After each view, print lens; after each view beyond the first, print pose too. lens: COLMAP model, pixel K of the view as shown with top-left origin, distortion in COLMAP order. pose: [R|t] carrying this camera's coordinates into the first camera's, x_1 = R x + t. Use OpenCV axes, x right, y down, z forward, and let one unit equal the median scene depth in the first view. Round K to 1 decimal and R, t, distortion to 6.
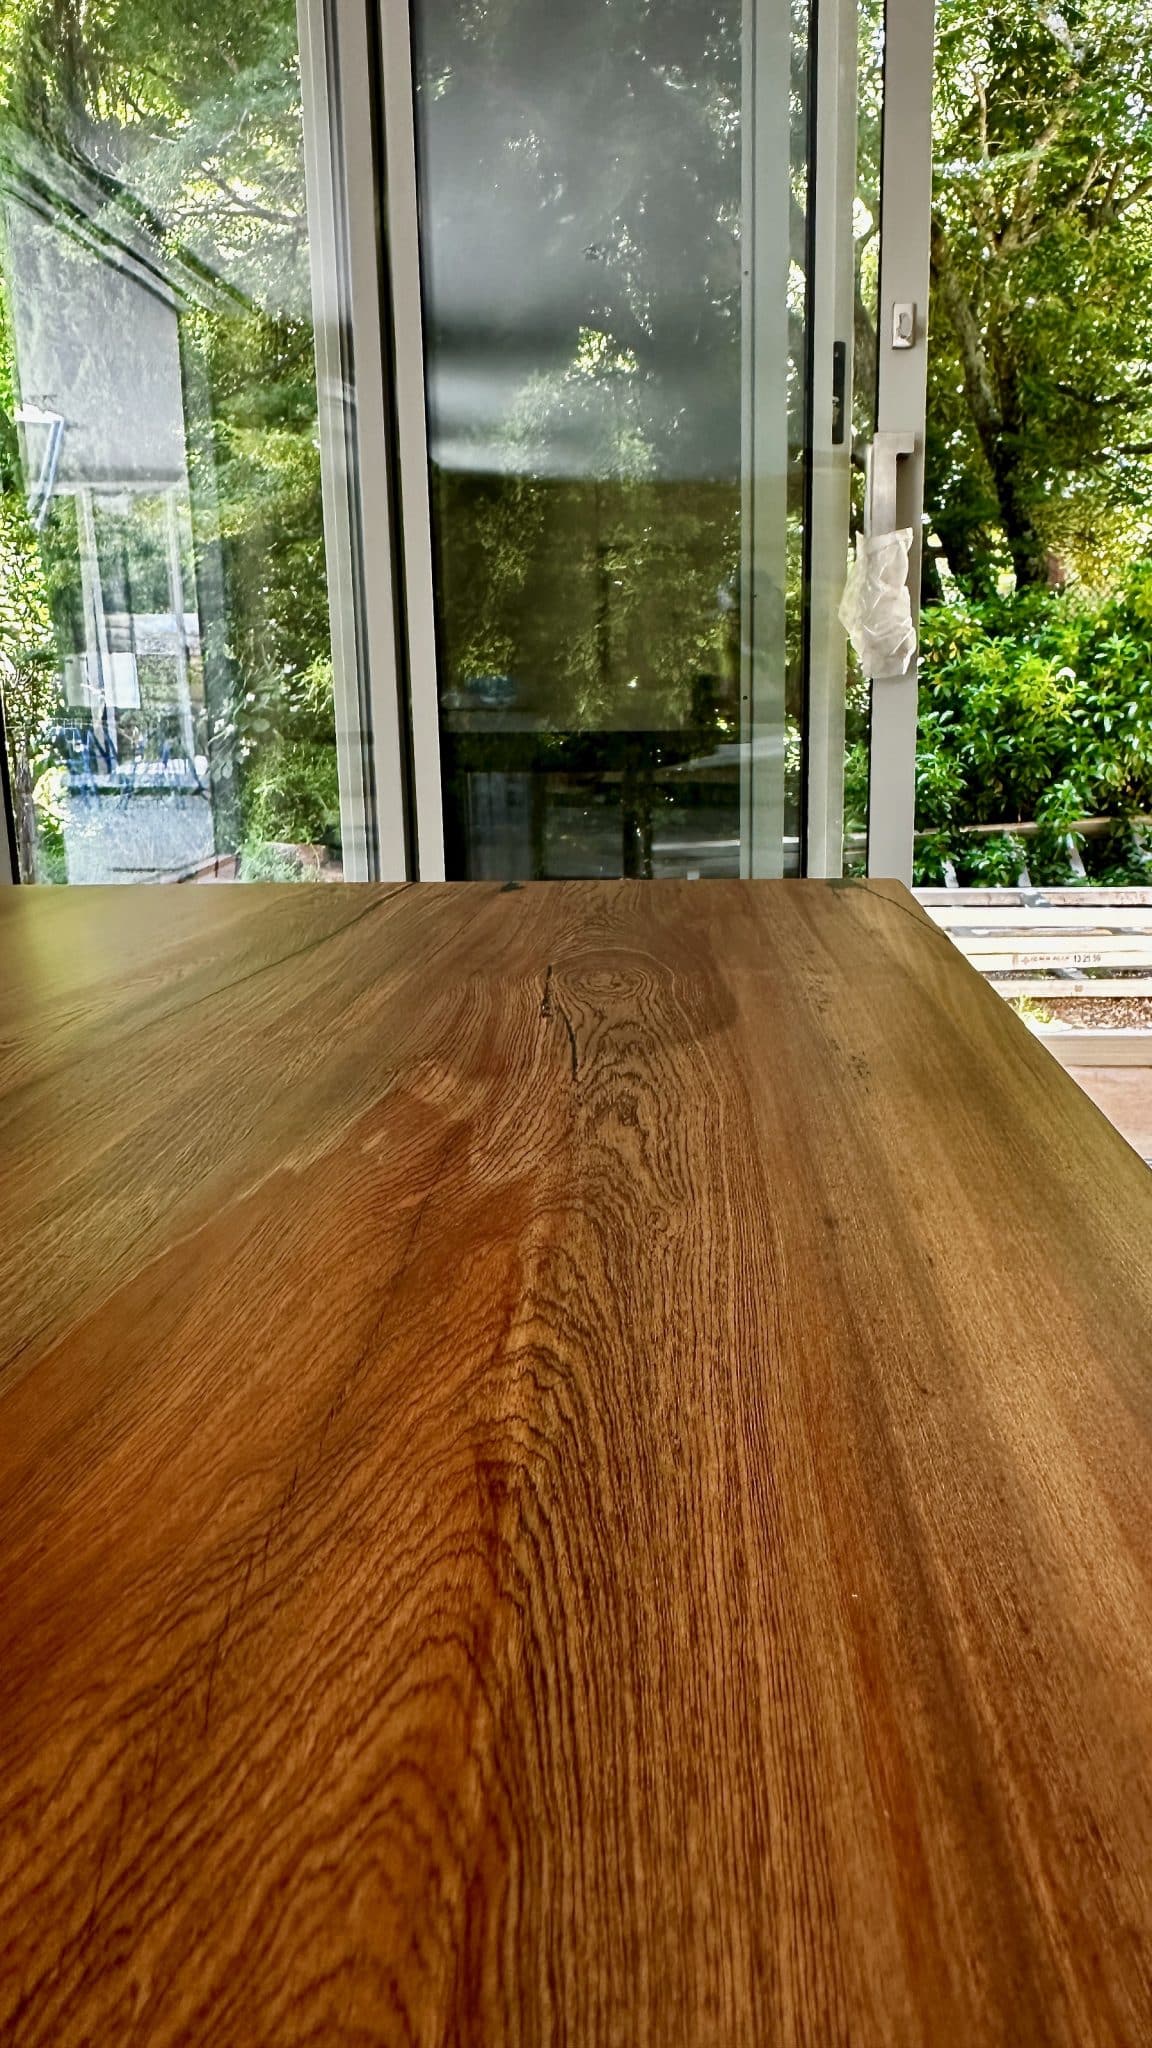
lens RADIAL K [[1459.3, 0, 703.8], [0, 1459.3, 979.2], [0, 0, 1]] dist [0.057475, -0.063475]
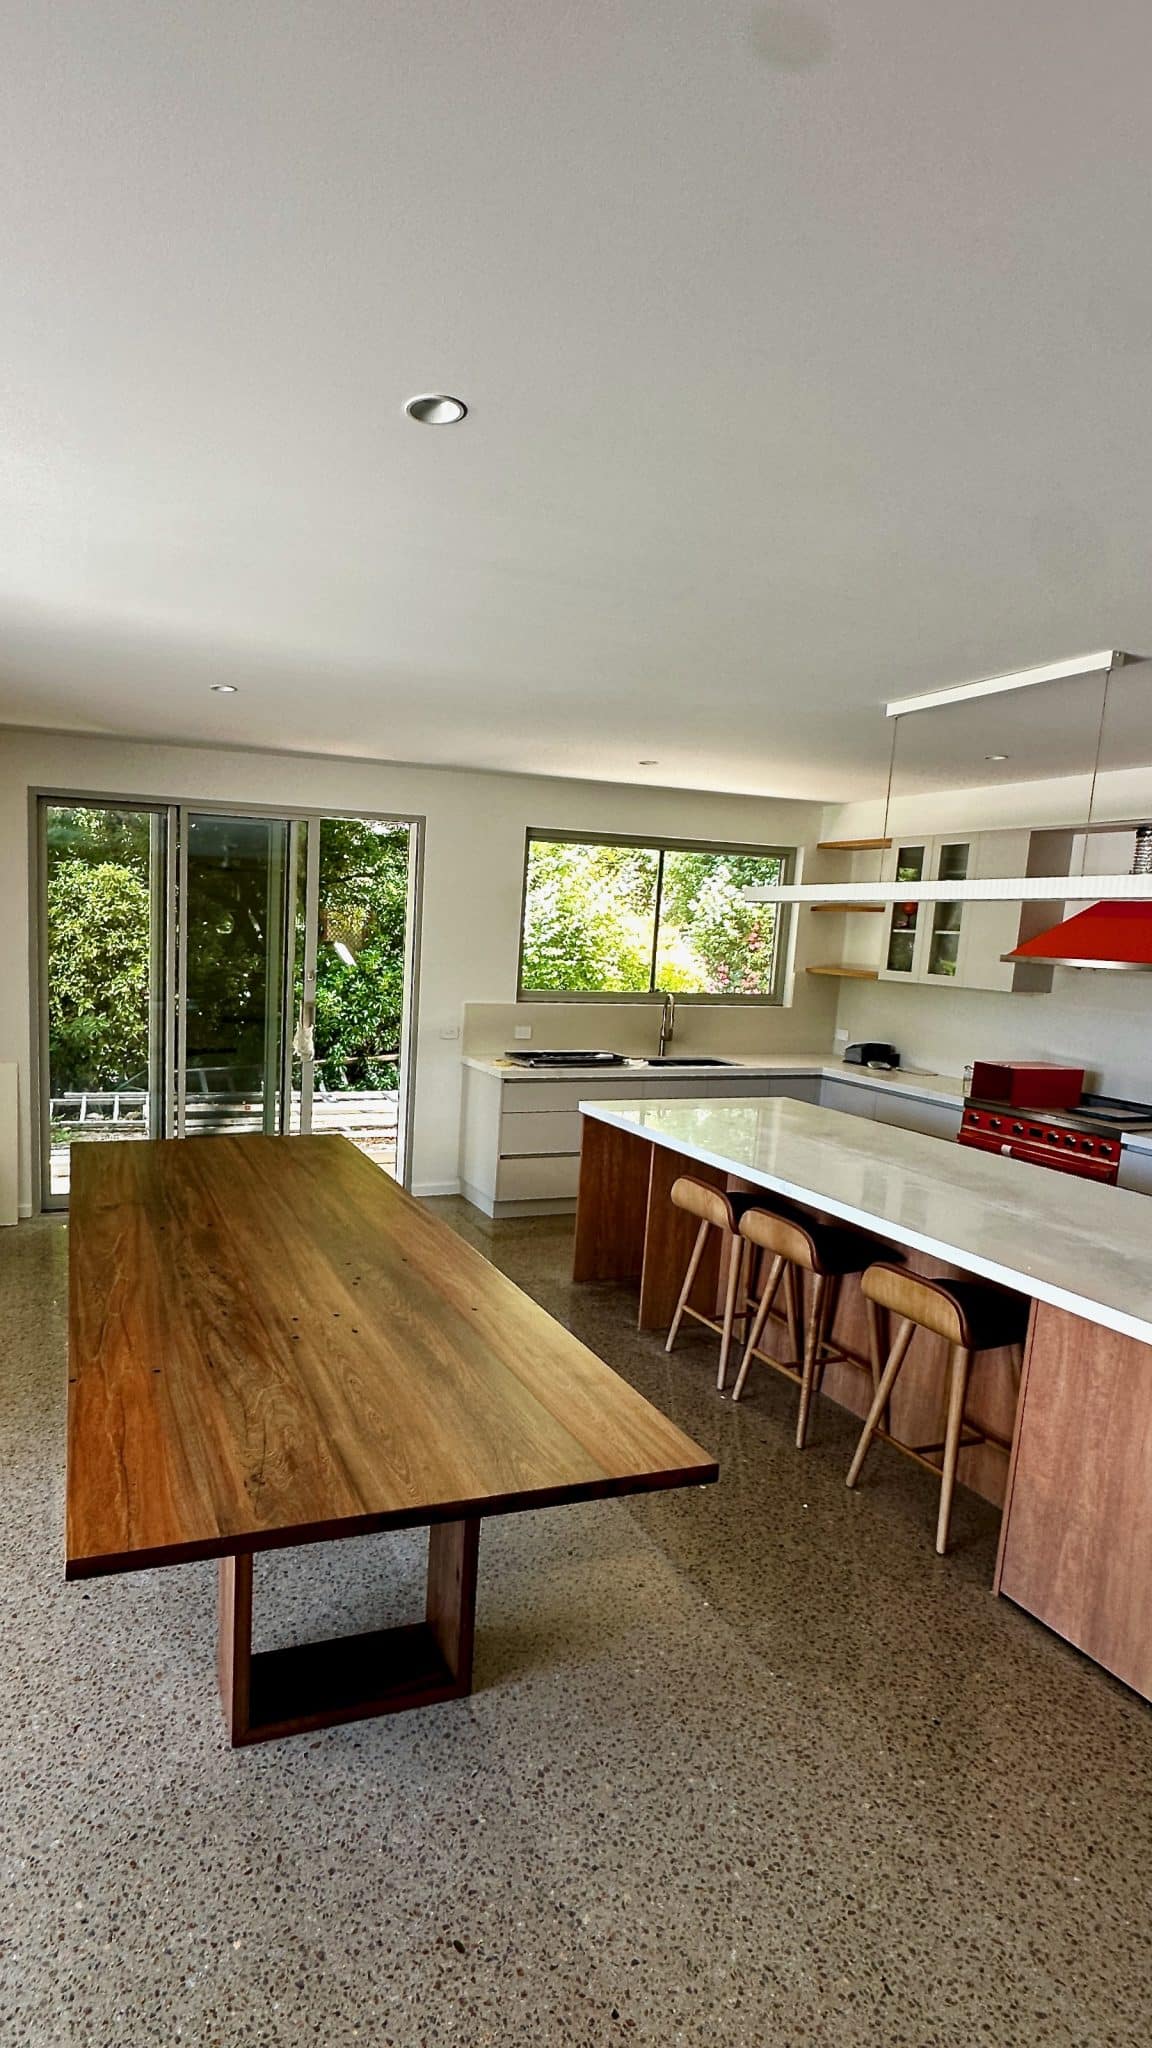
lens RADIAL K [[1034.9, 0, 419.6], [0, 1034.9, 1061.6], [0, 0, 1]] dist [-0.009506, 0.007084]
pose [[0.942951, -0.006271, 0.332873, -0.176113], [0.024743, 0.998378, -0.051284, -0.019757], [-0.332012, 0.056594, 0.941576, -0.576598]]
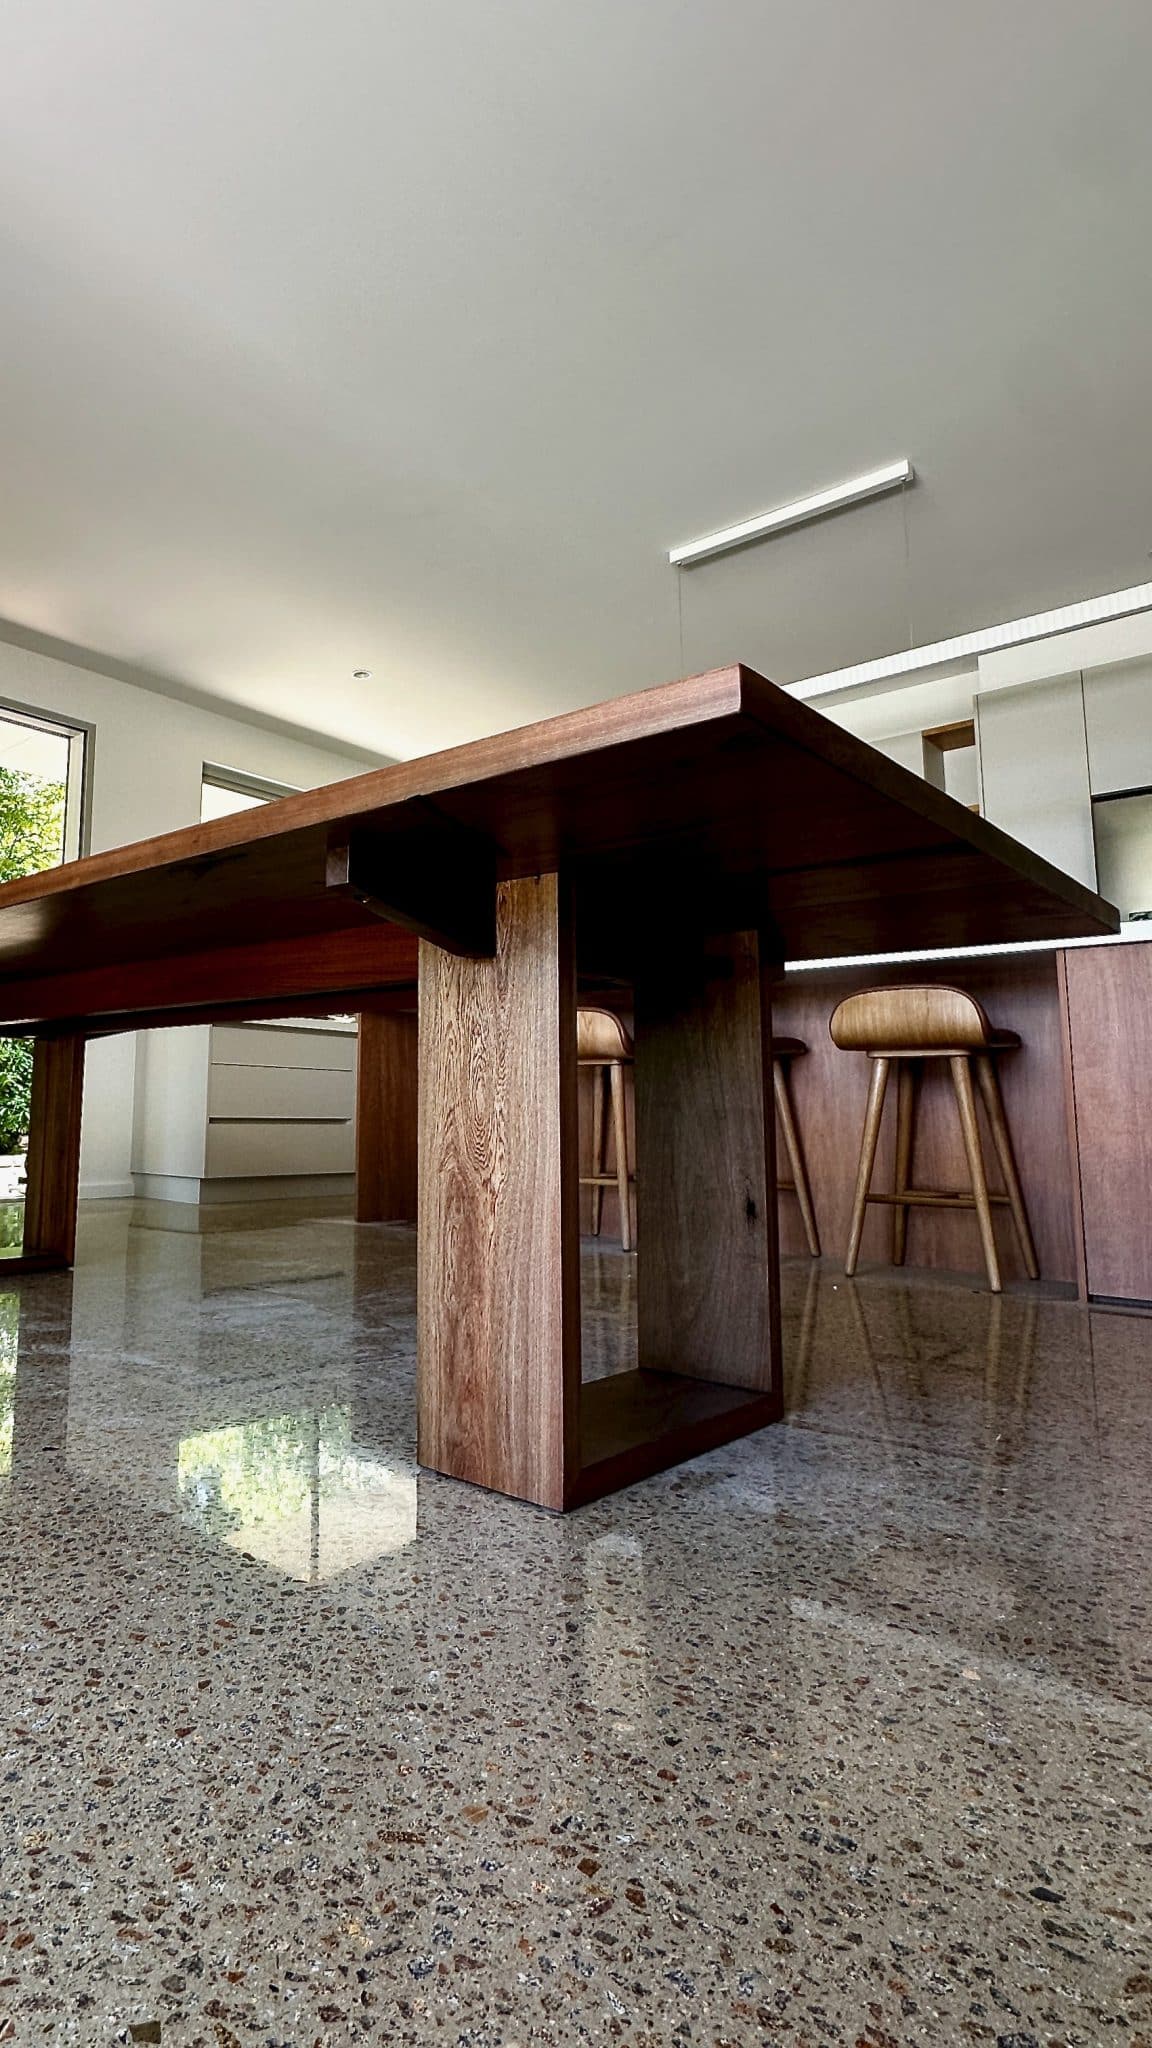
lens RADIAL K [[1090.2, 0, 388.6], [0, 1090.2, 977.8], [0, 0, 1]] dist [-0.000956, -0.000154]
pose [[0.689069, 0.100474, 0.717697, -0.284892], [0.133594, 0.955758, -0.262067, 0.147791], [-0.712276, 0.276462, 0.645160, -0.341828]]
